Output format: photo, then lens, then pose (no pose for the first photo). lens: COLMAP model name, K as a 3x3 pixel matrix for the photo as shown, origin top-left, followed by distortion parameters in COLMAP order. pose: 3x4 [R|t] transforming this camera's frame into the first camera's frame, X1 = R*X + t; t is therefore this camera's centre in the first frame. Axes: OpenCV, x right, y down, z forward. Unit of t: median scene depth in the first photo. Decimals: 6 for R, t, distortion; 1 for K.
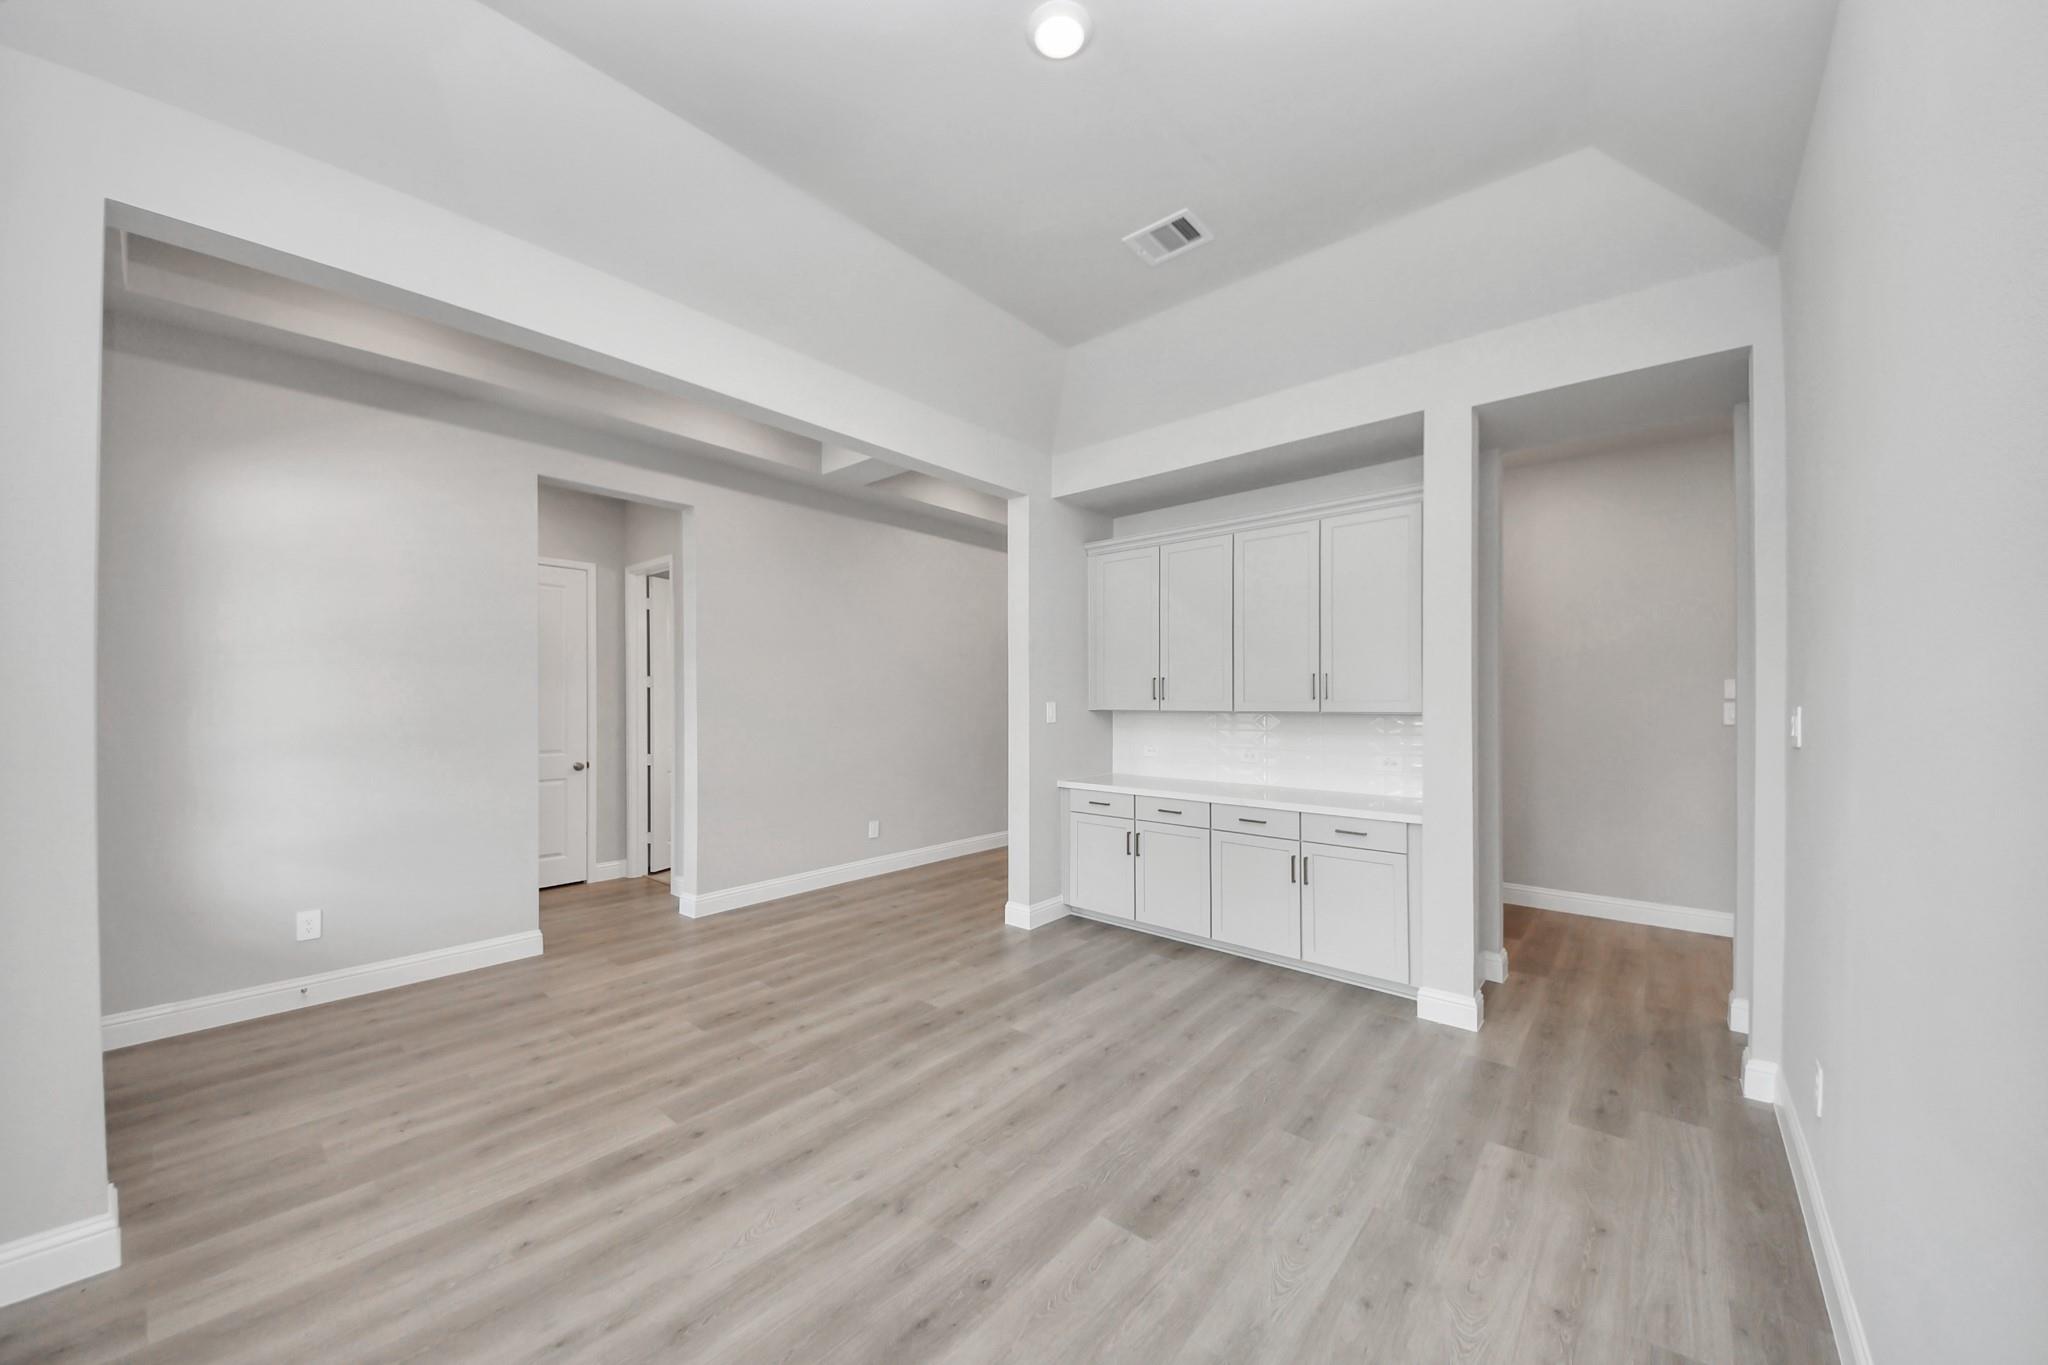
lens RADIAL K [[737.2, 0, 1031.9], [0, 737.2, 699.2], [0, 0, 1]] dist [-0.002143, -0.000663]
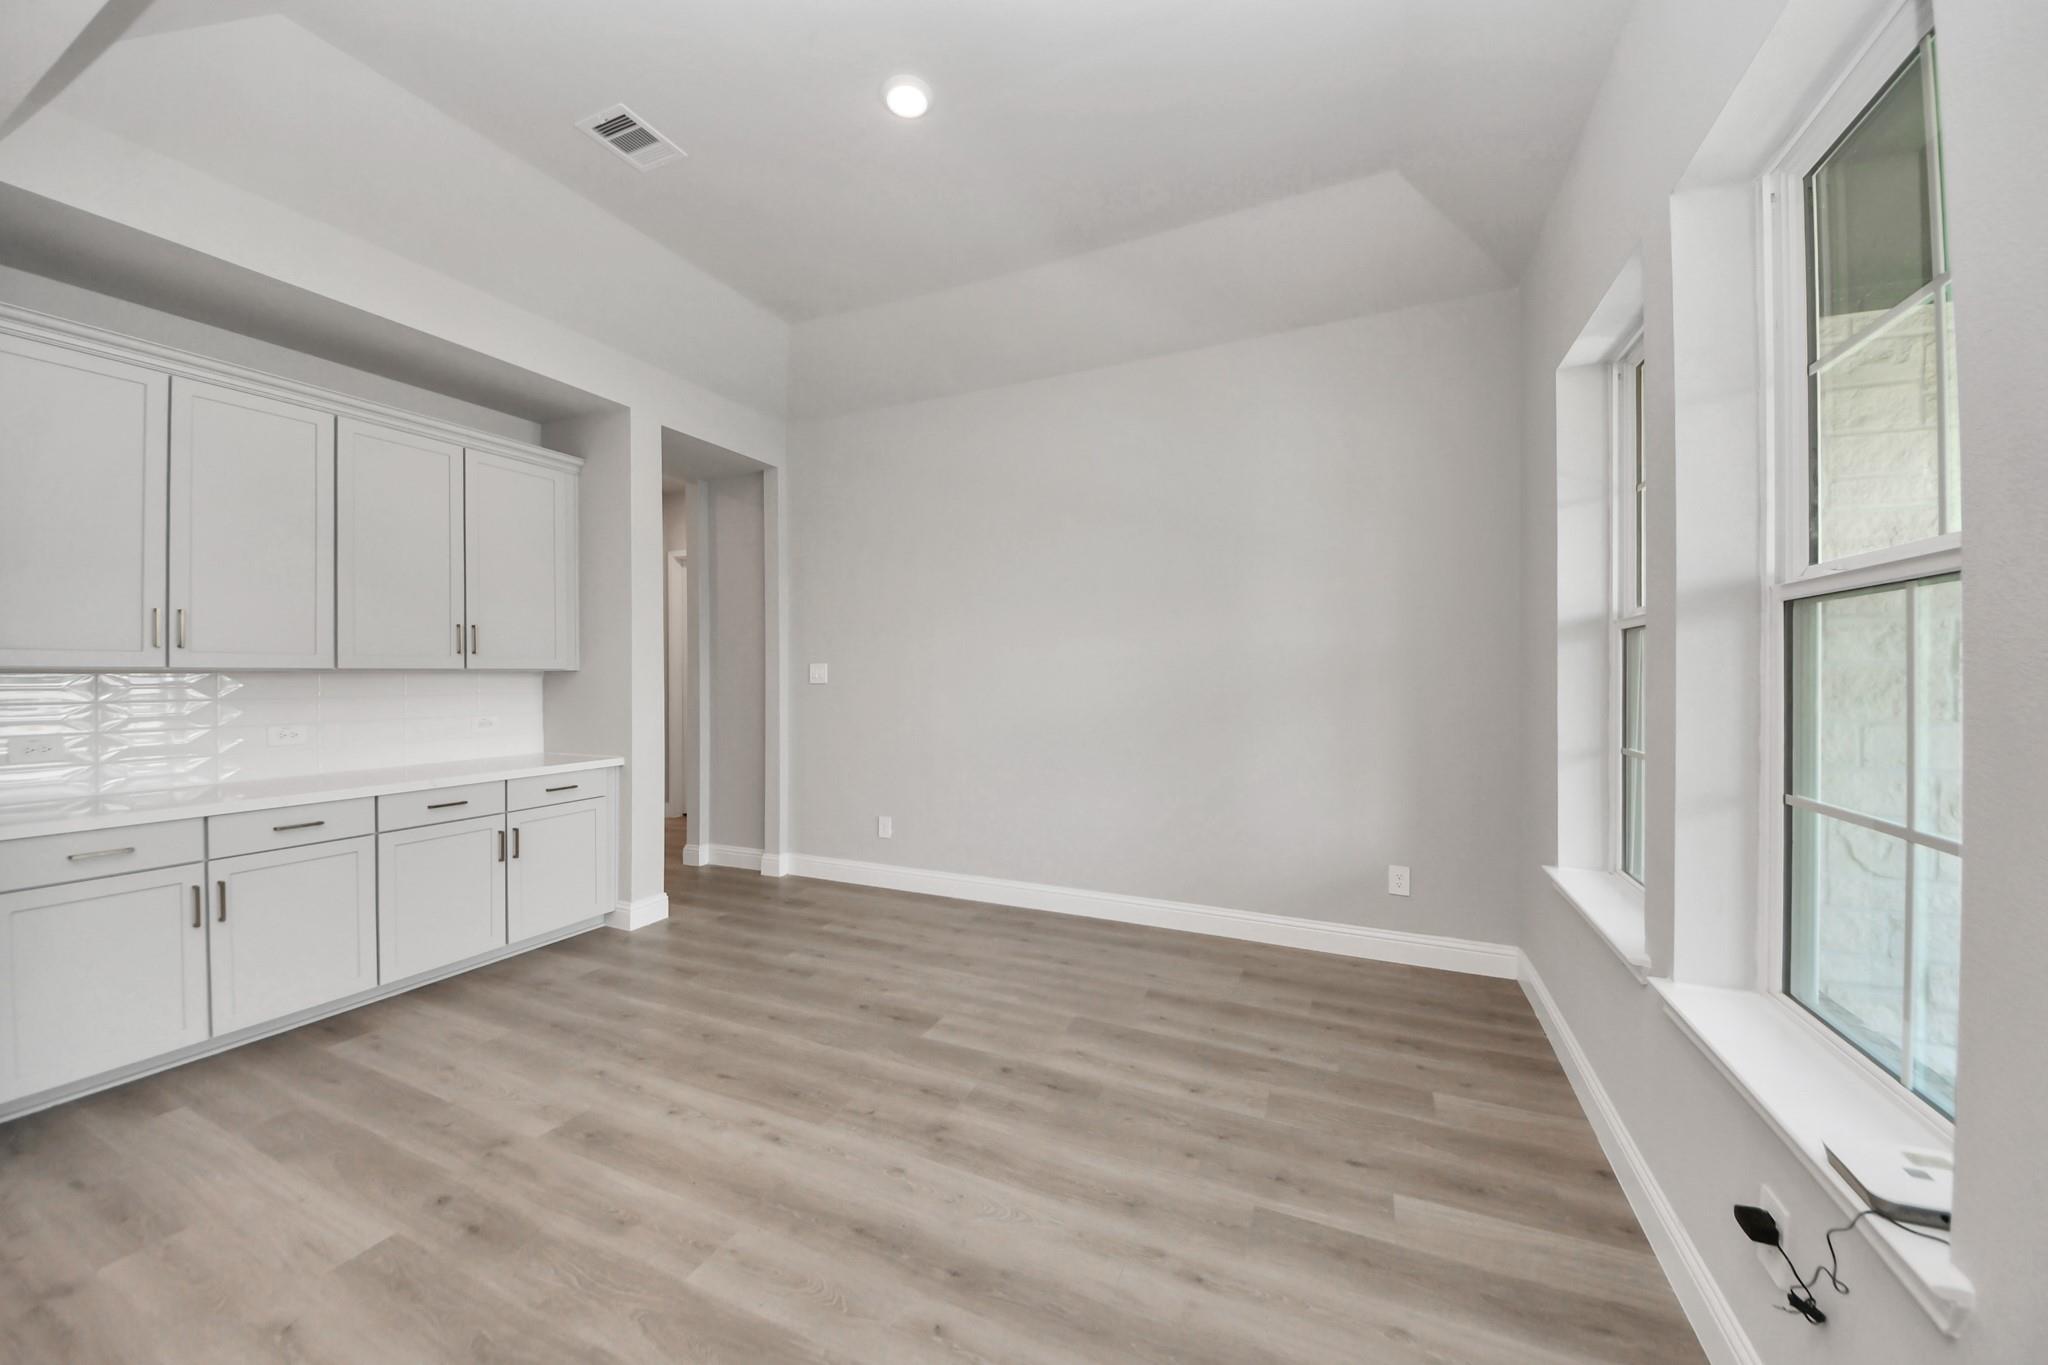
lens RADIAL K [[737.2, 0, 1025.4], [0, 737.2, 671.6], [0, 0, 1]] dist [-0.002143, -0.000663]
pose [[-0.290747, 0.004596, 0.956789, -0.787108], [0.005495, 0.999980, -0.003134, 0.034381], [-0.956784, 0.004346, -0.290766, 0.773079]]
